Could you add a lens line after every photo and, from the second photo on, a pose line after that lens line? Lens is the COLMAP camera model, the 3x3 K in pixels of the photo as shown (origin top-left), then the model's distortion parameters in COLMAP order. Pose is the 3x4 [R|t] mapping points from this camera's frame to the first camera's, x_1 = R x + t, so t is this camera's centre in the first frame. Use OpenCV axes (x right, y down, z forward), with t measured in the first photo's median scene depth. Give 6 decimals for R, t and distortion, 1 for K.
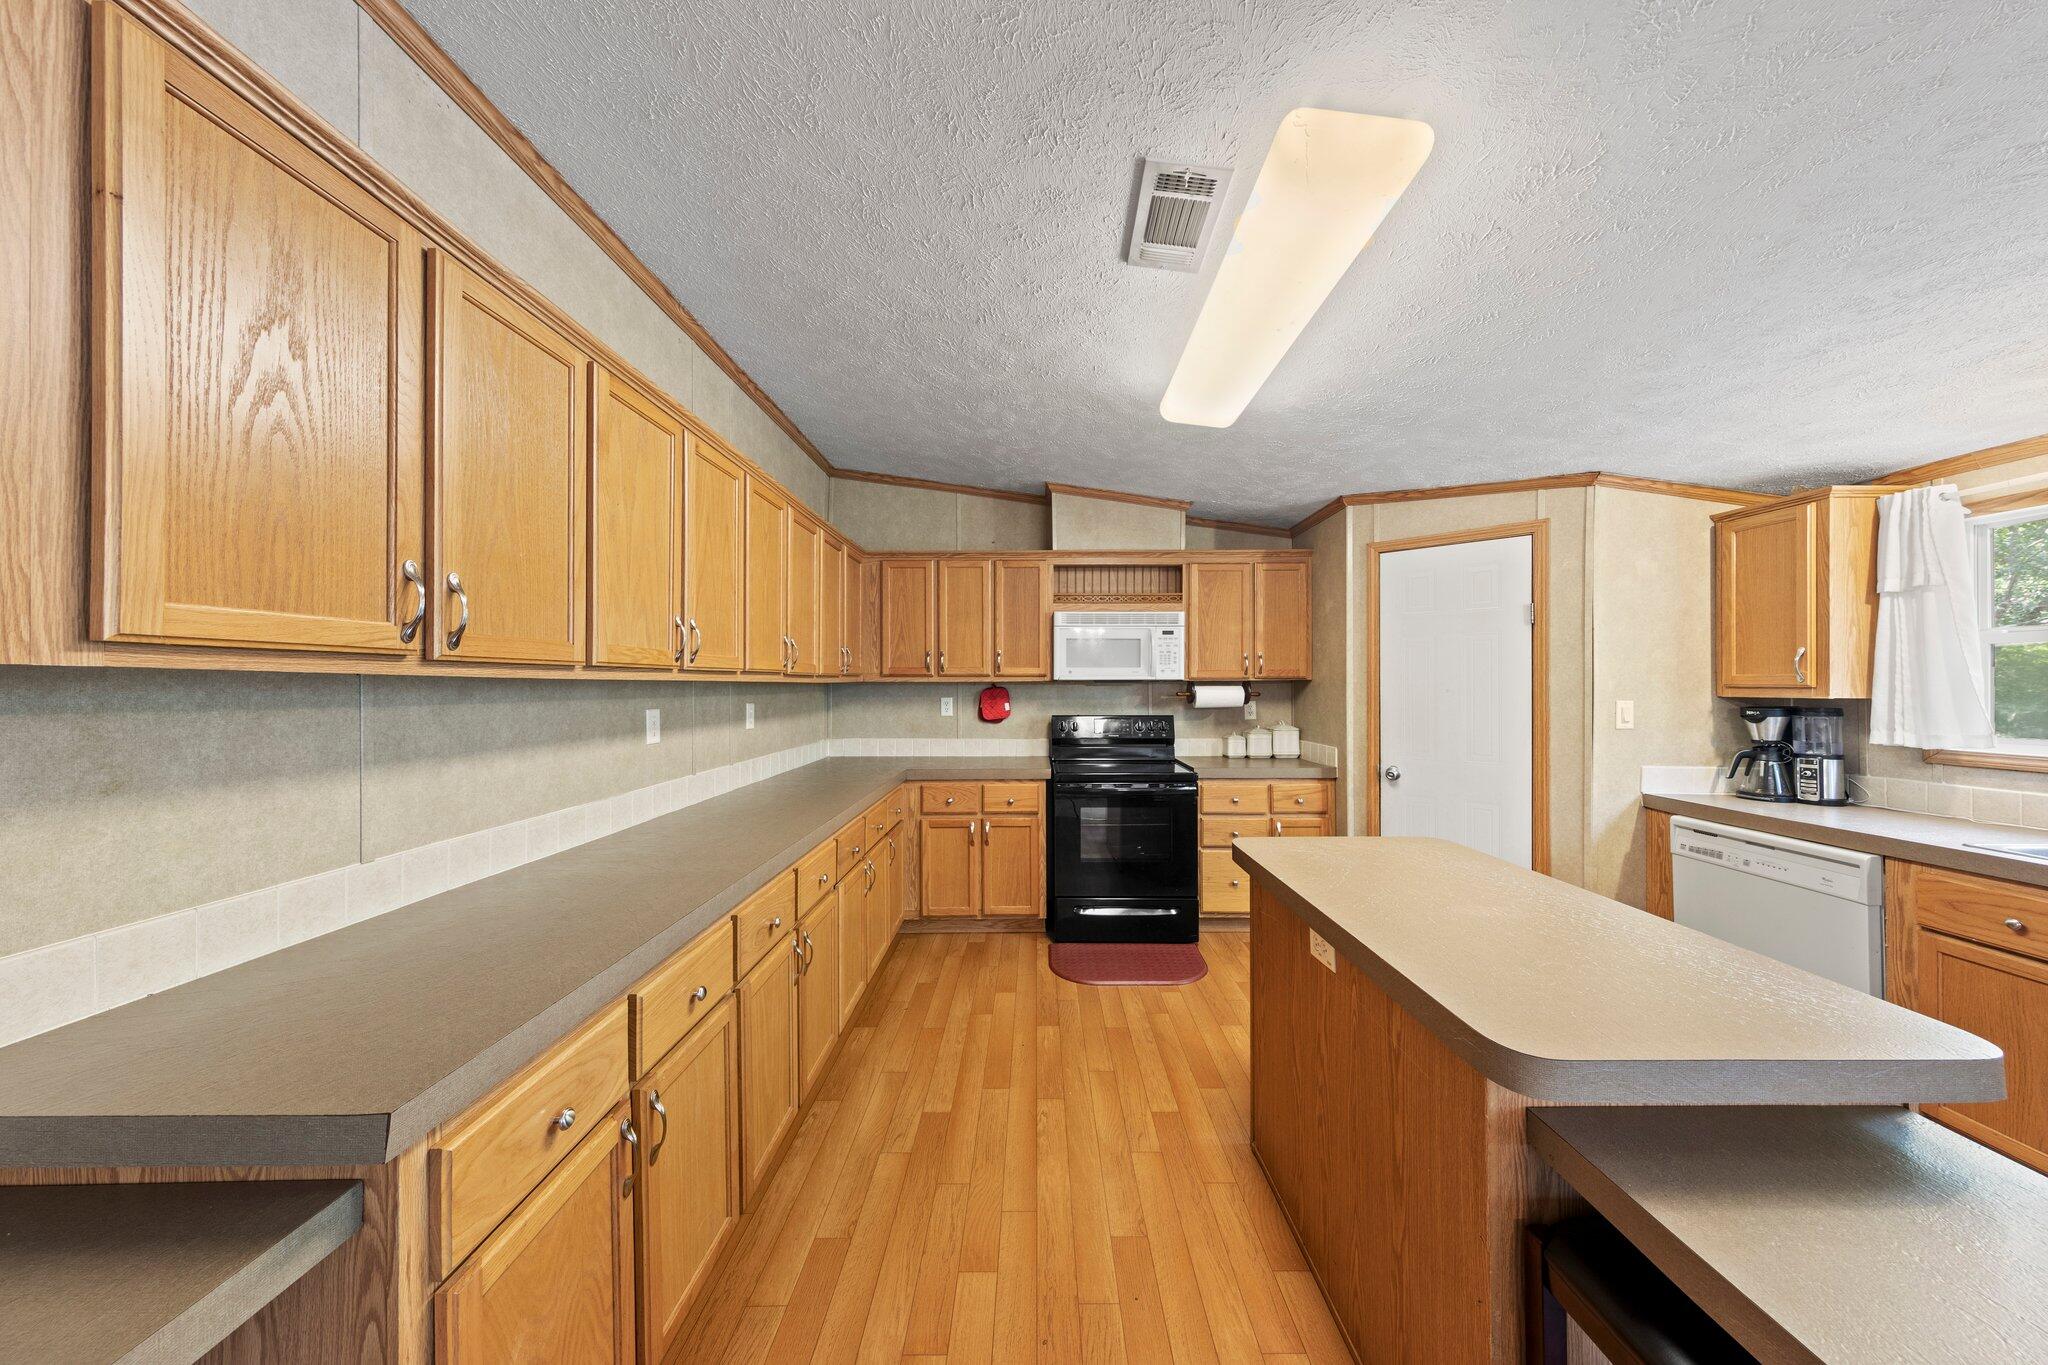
lens RADIAL K [[649.5, 0, 1032.4], [0, 649.5, 684.9], [0, 0, 1]] dist [0.012237, -0.003213]
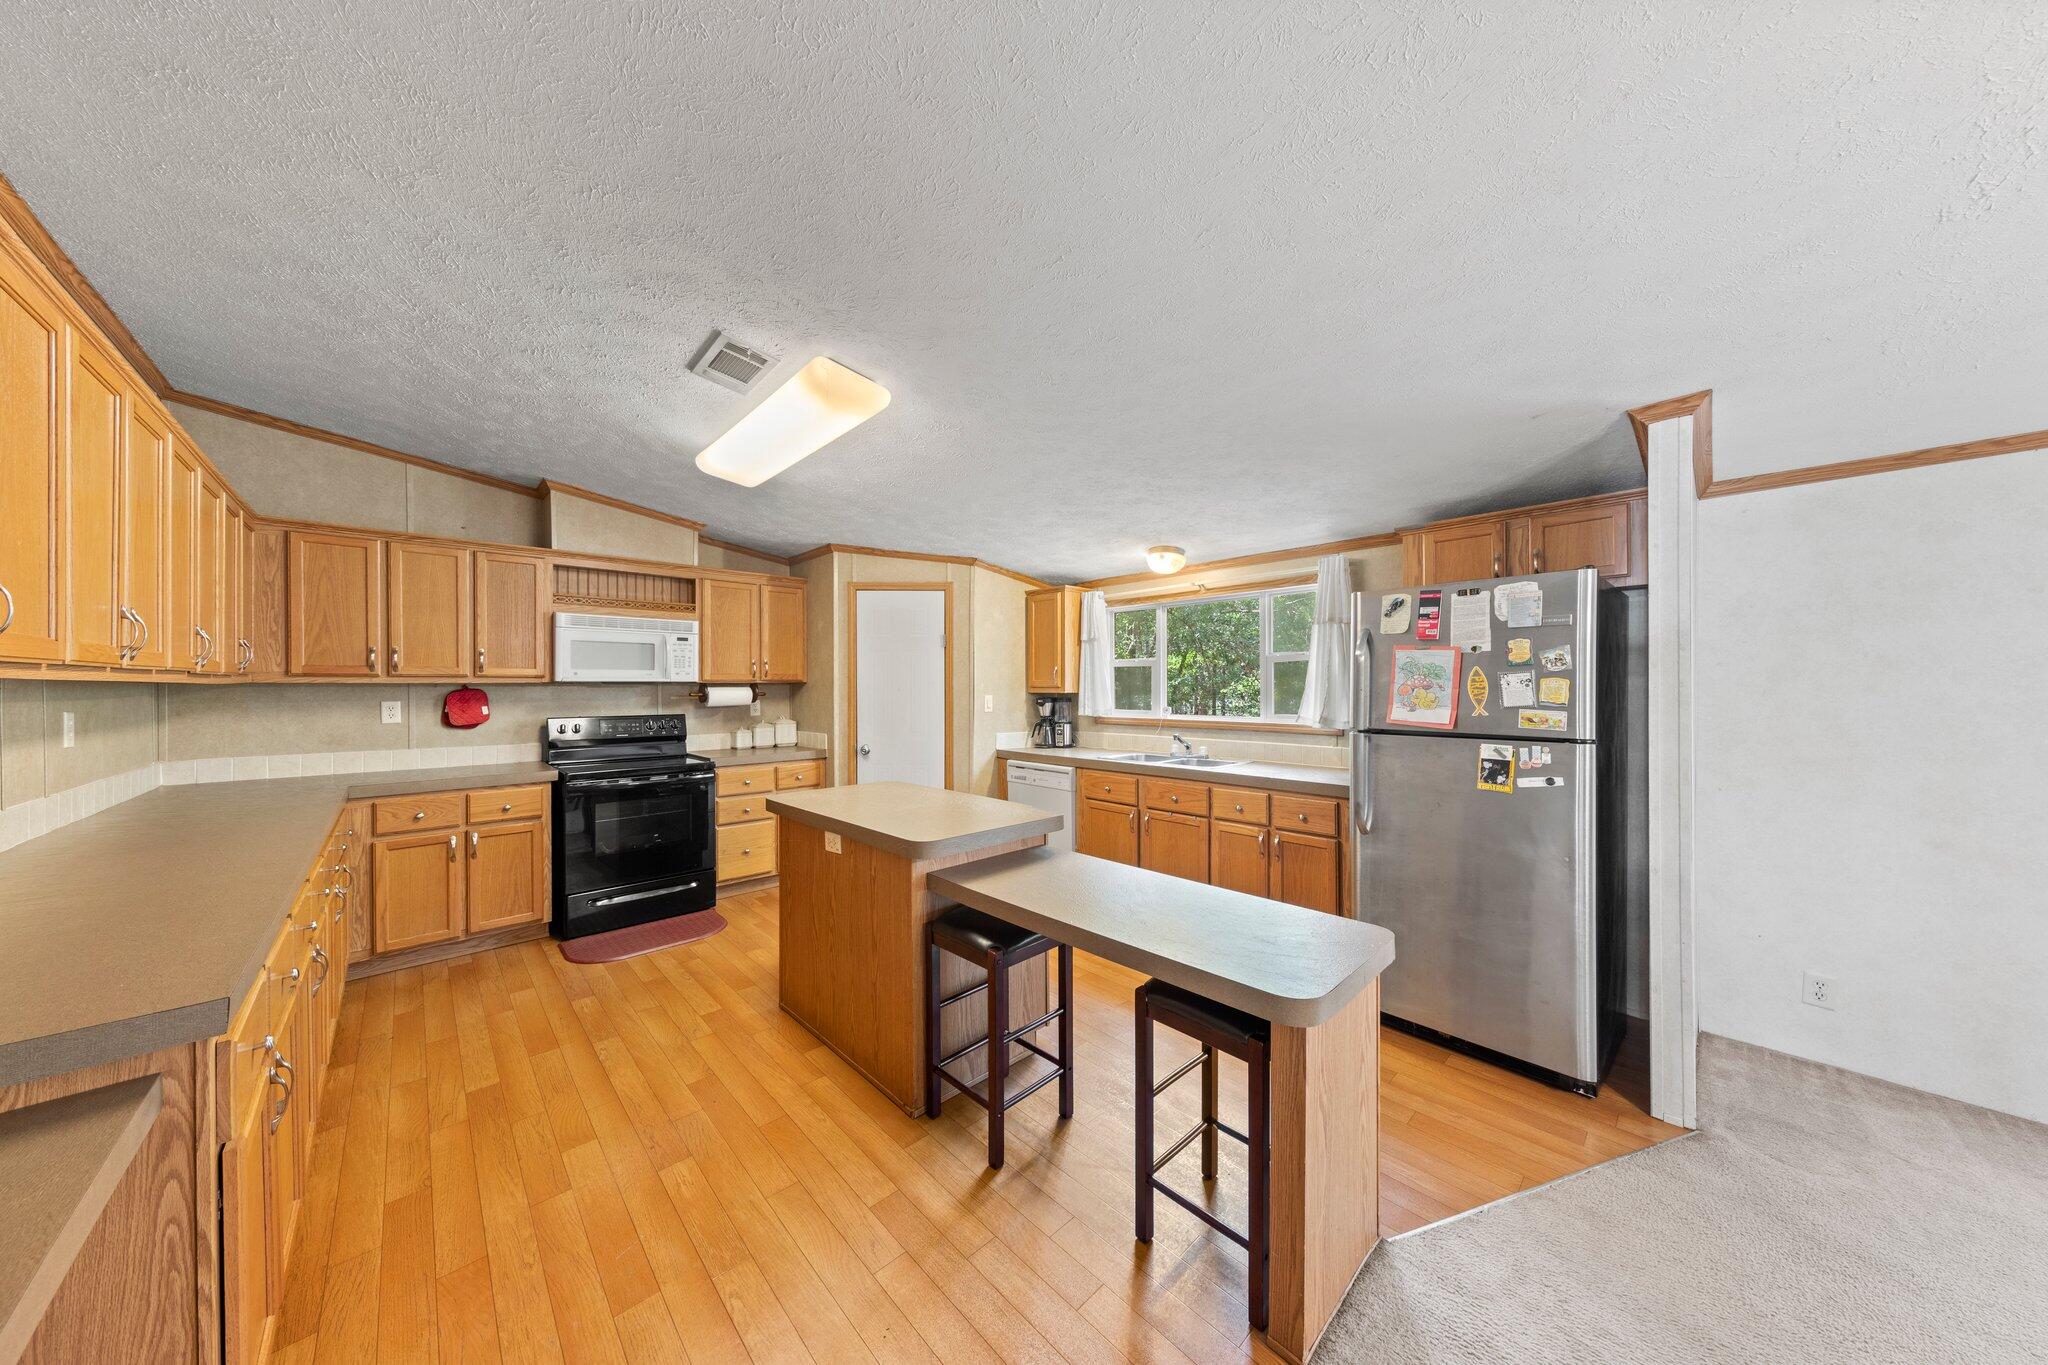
lens RADIAL K [[649.5, 0, 1032.4], [0, 649.5, 684.9], [0, 0, 1]] dist [0.012237, -0.003213]
pose [[0.719530, 0.000700, 0.694461, -0.147973], [0.001364, 0.999996, -0.002421, 0.001201], [-0.694460, 0.002689, 0.719526, -0.236512]]
